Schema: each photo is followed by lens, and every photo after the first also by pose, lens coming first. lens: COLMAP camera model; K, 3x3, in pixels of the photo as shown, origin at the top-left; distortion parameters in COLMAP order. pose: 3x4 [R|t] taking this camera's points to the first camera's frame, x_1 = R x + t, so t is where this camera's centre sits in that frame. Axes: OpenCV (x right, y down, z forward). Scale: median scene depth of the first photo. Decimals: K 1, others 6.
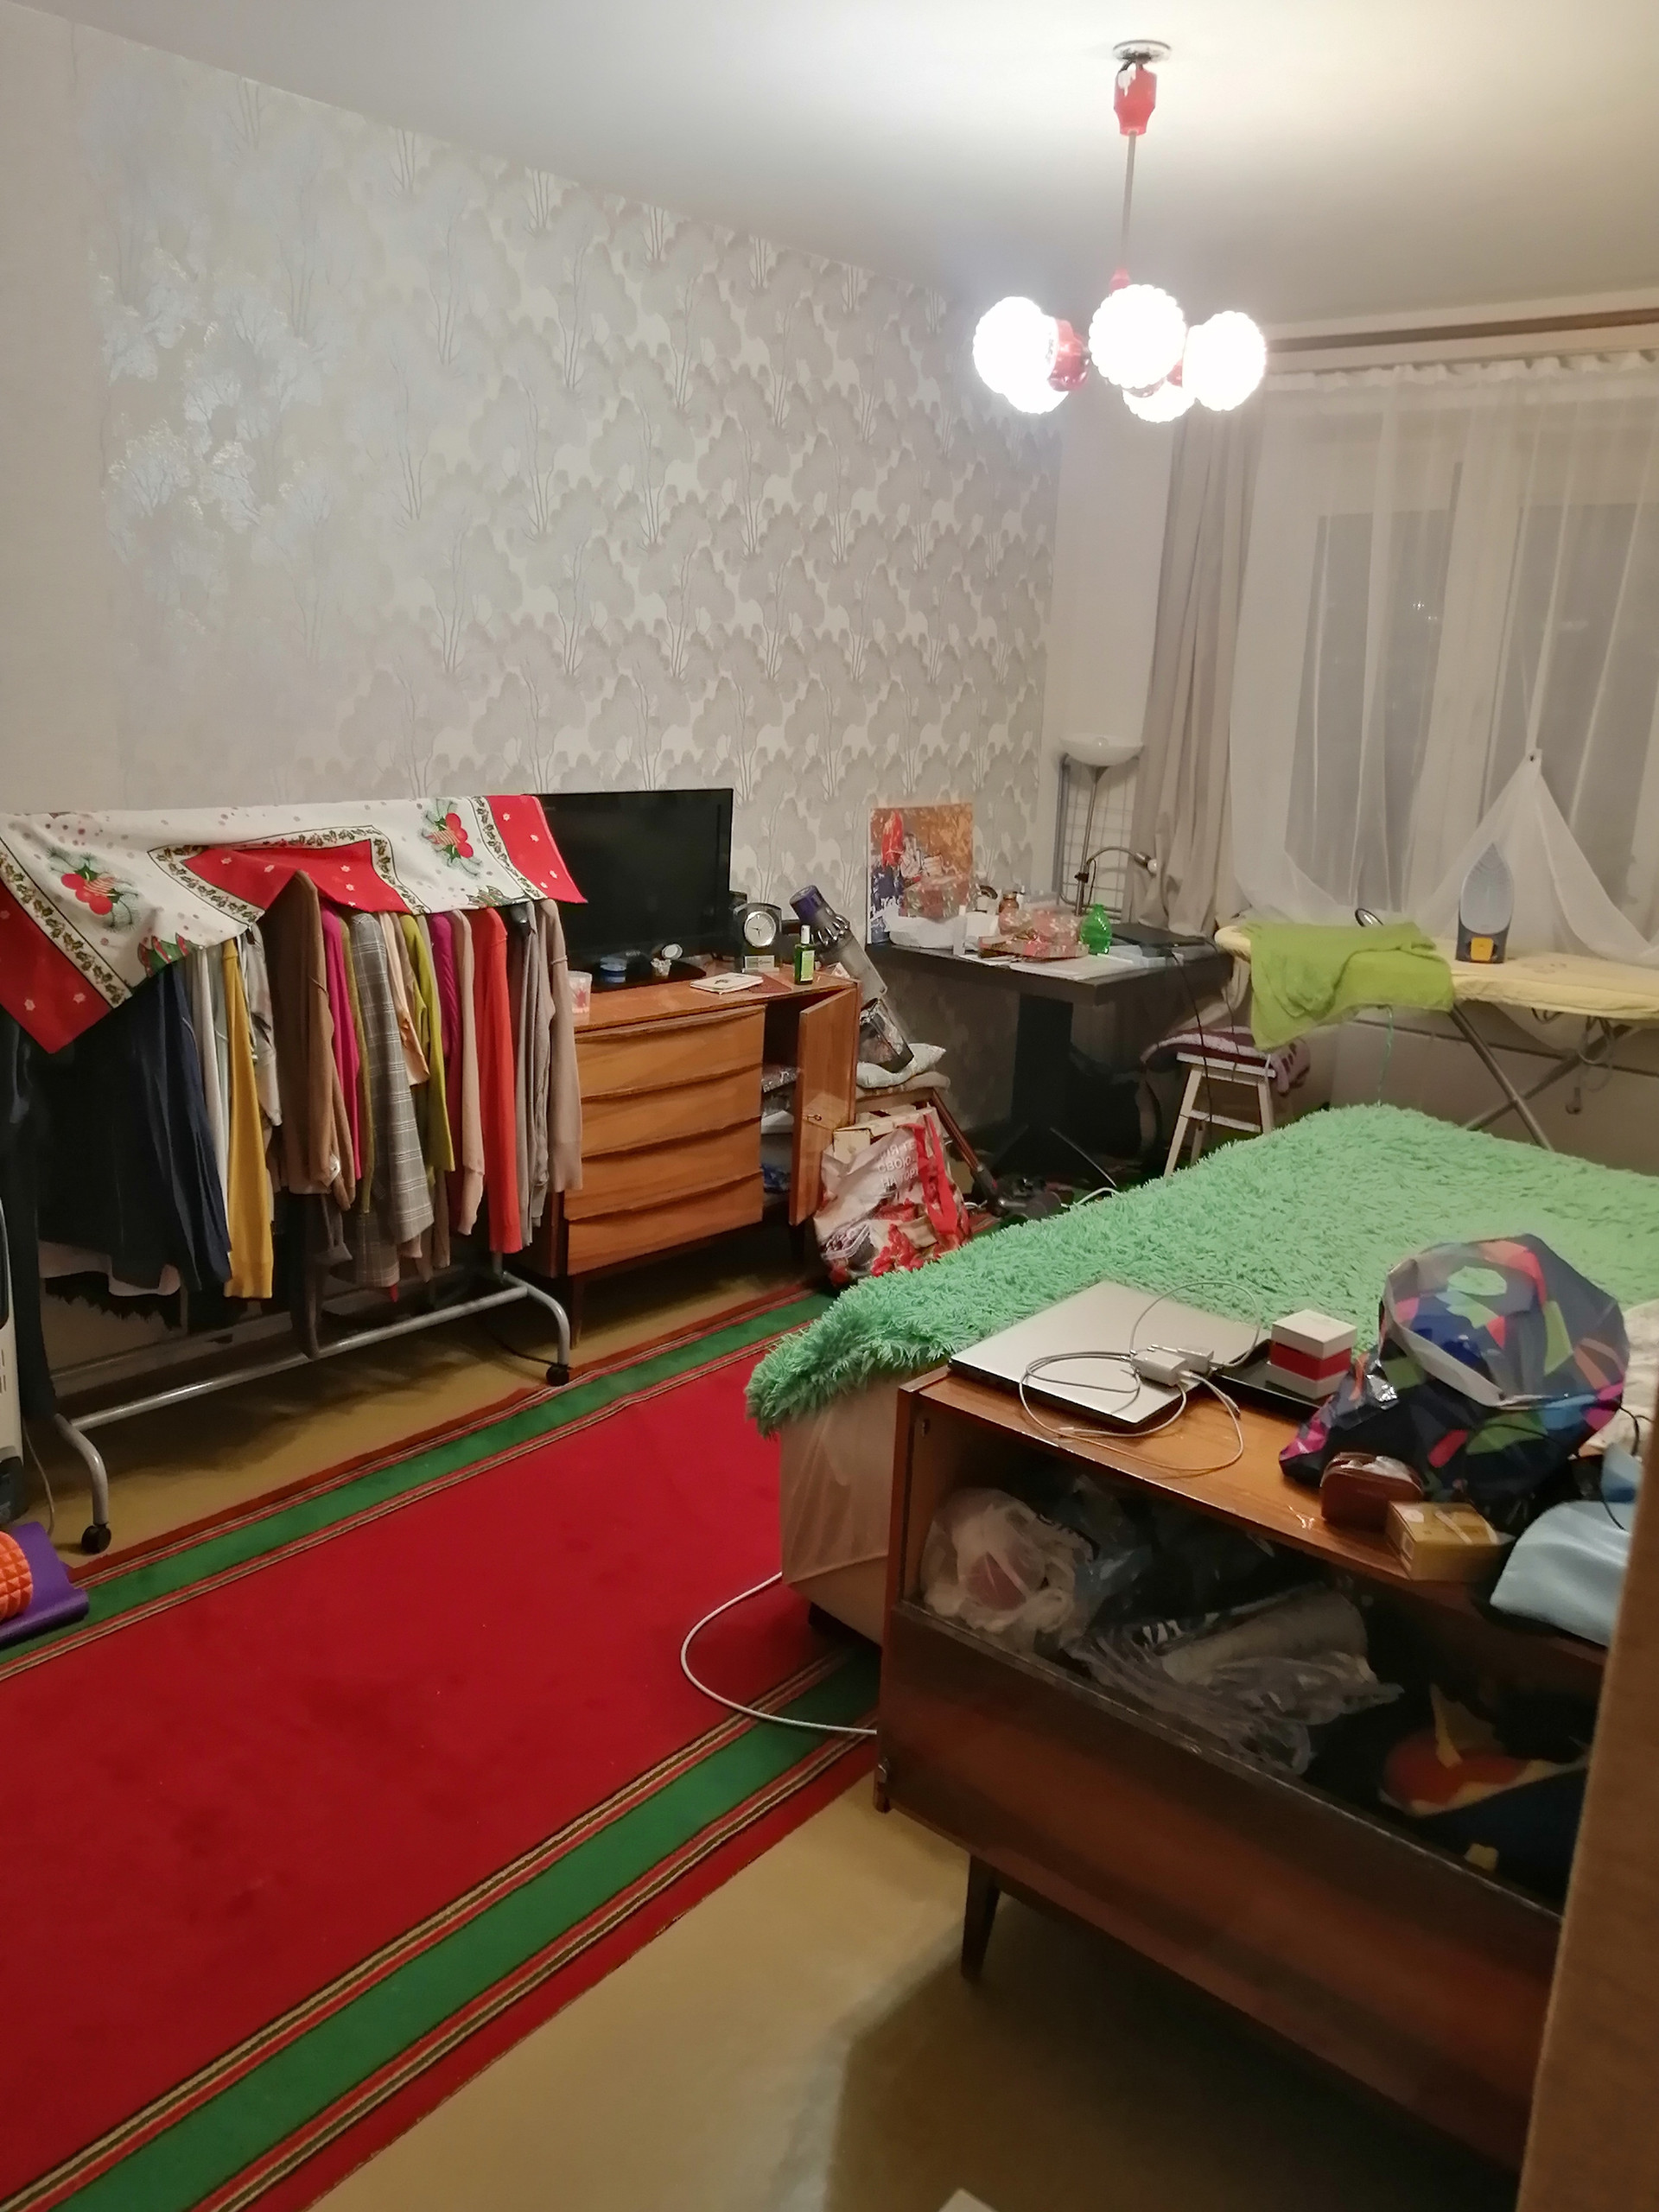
lens RADIAL K [[1755.0, 0, 818.8], [0, 1755.0, 1109.9], [0, 0, 1]] dist [-0.017411, 0.059559]
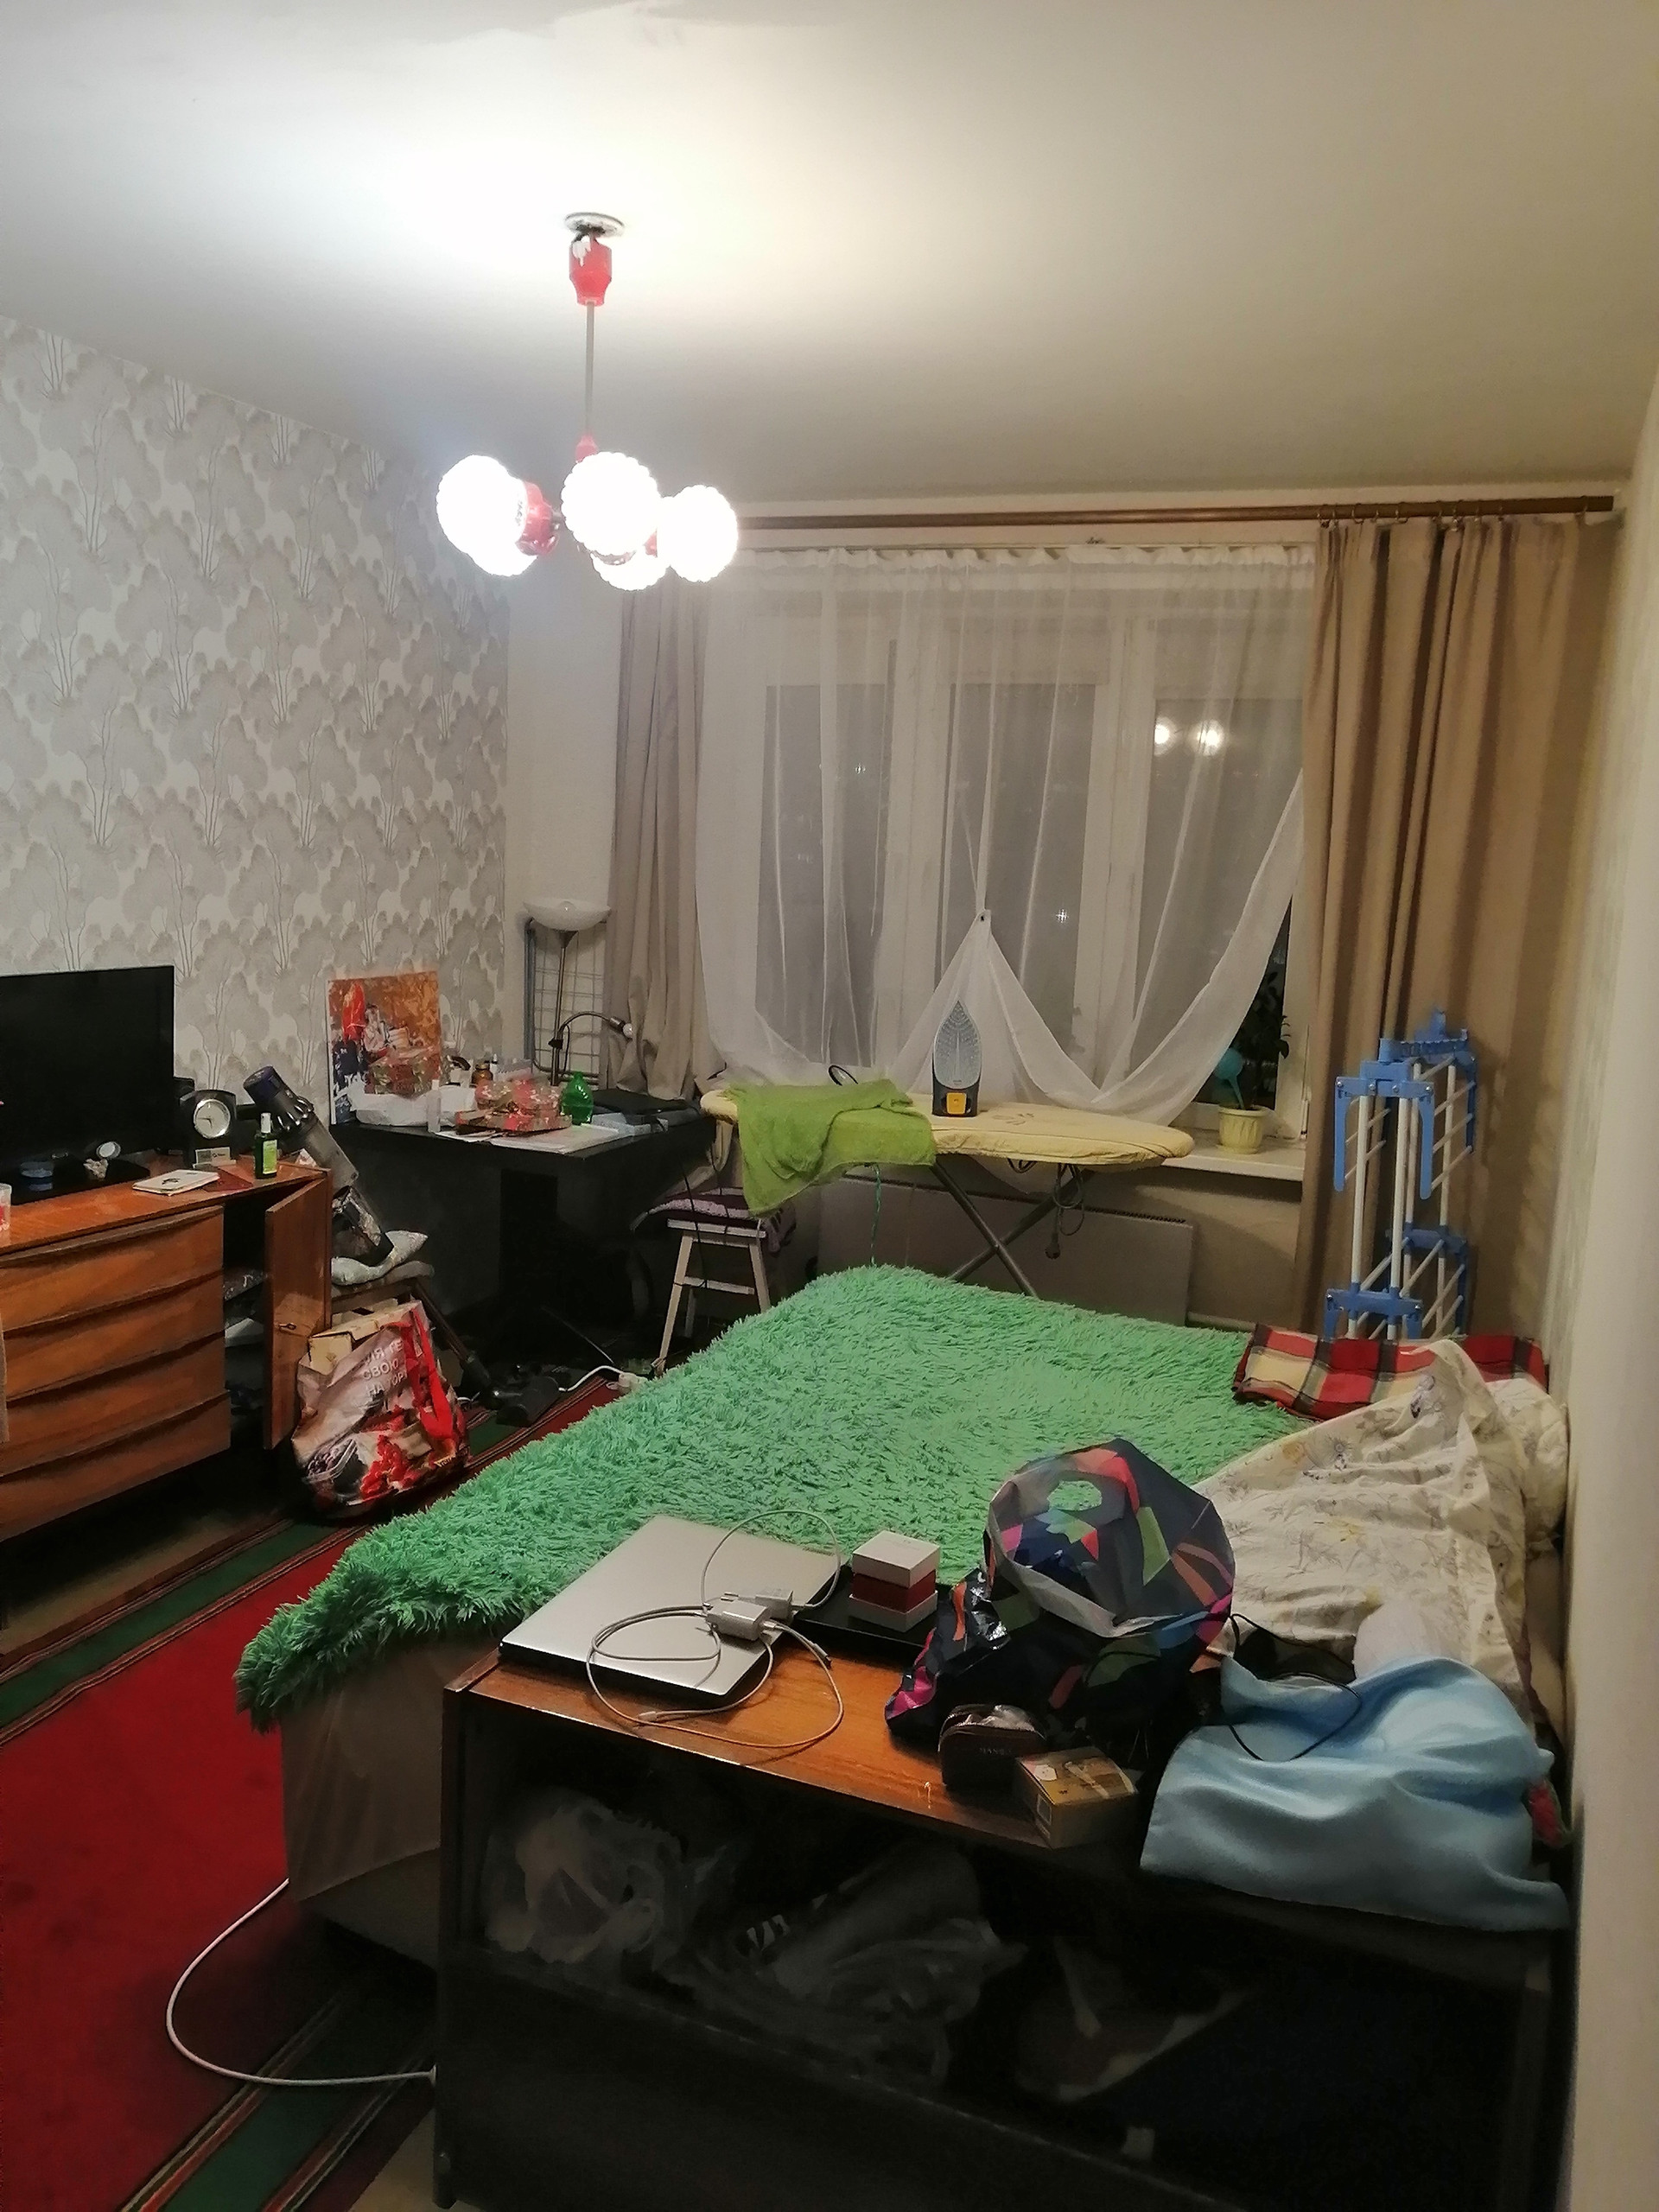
lens RADIAL K [[1755.0, 0, 828.9], [0, 1755.0, 1103.9], [0, 0, 1]] dist [-0.017411, 0.059559]
pose [[0.949495, -0.047142, 0.310219, -0.012140], [0.074216, 0.994338, -0.076053, -0.019675], [-0.304877, 0.095236, 0.947618, 0.052080]]
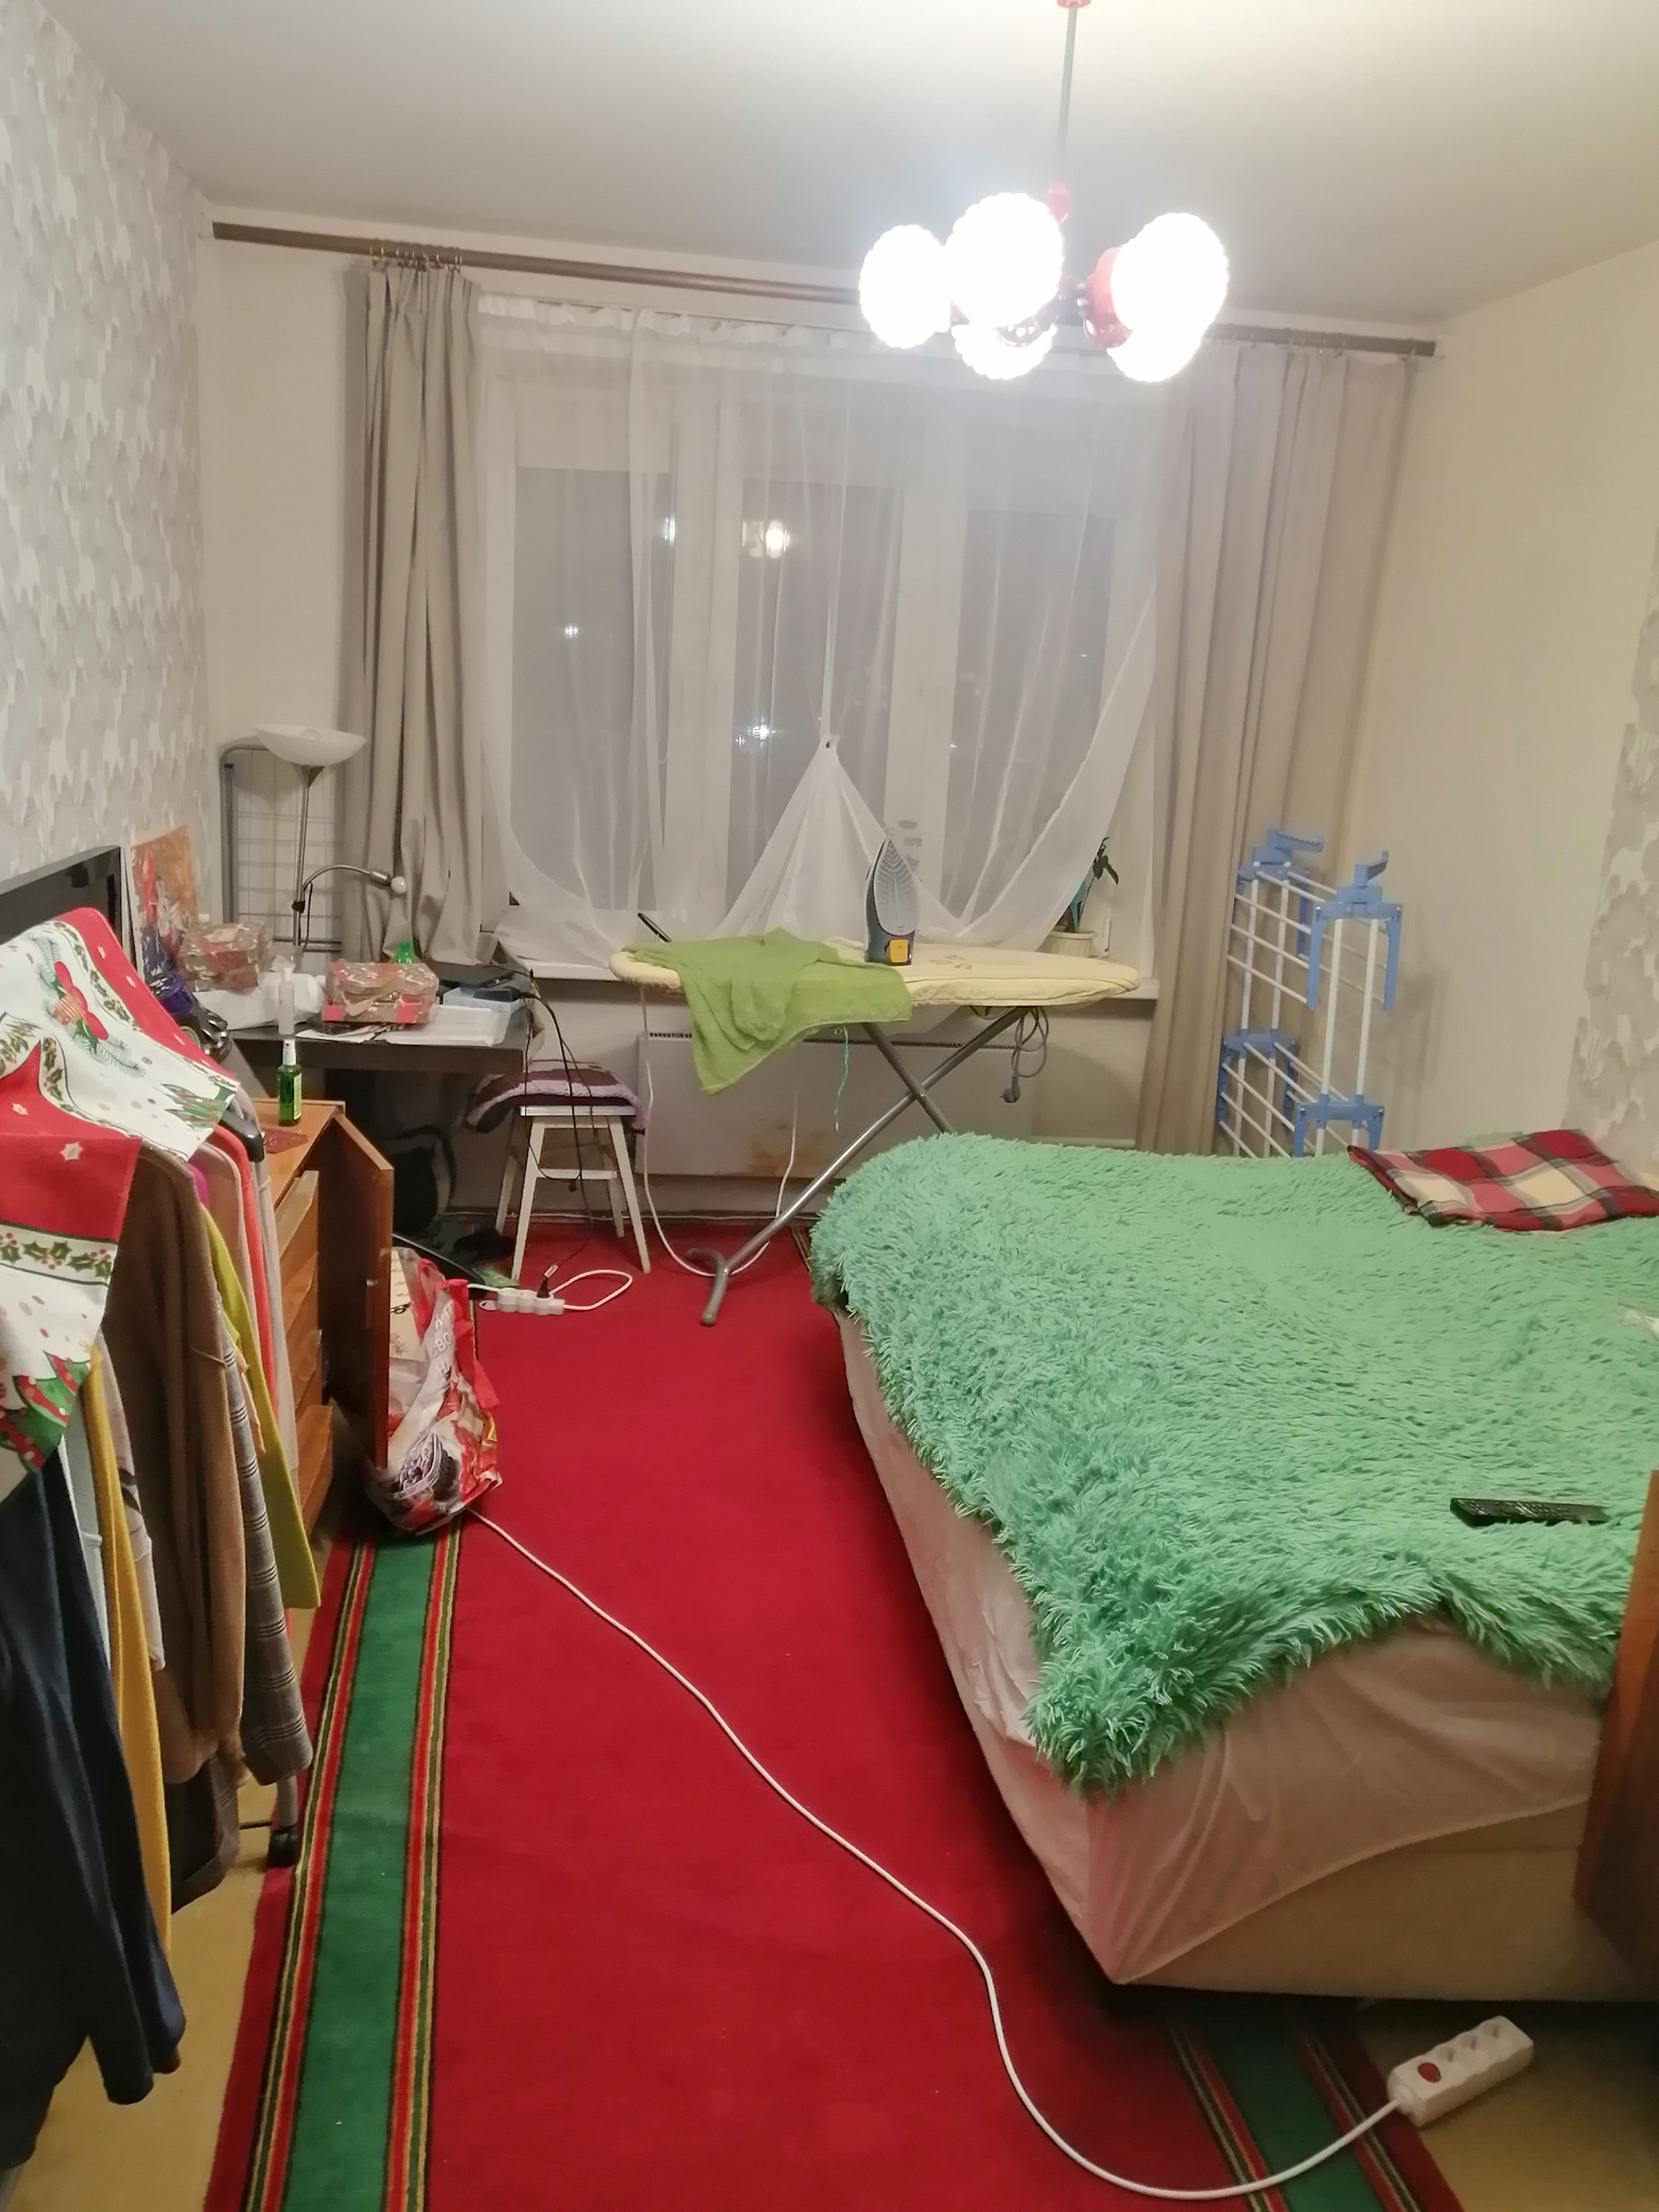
lens RADIAL K [[1755.0, 0, 926.7], [0, 1755.0, 1106.0], [0, 0, 1]] dist [-0.017411, 0.059559]
pose [[0.662285, -0.185039, 0.726044, -0.341606], [0.159590, 0.981626, 0.104600, -0.111295], [-0.732058, 0.046594, 0.679646, 0.356055]]
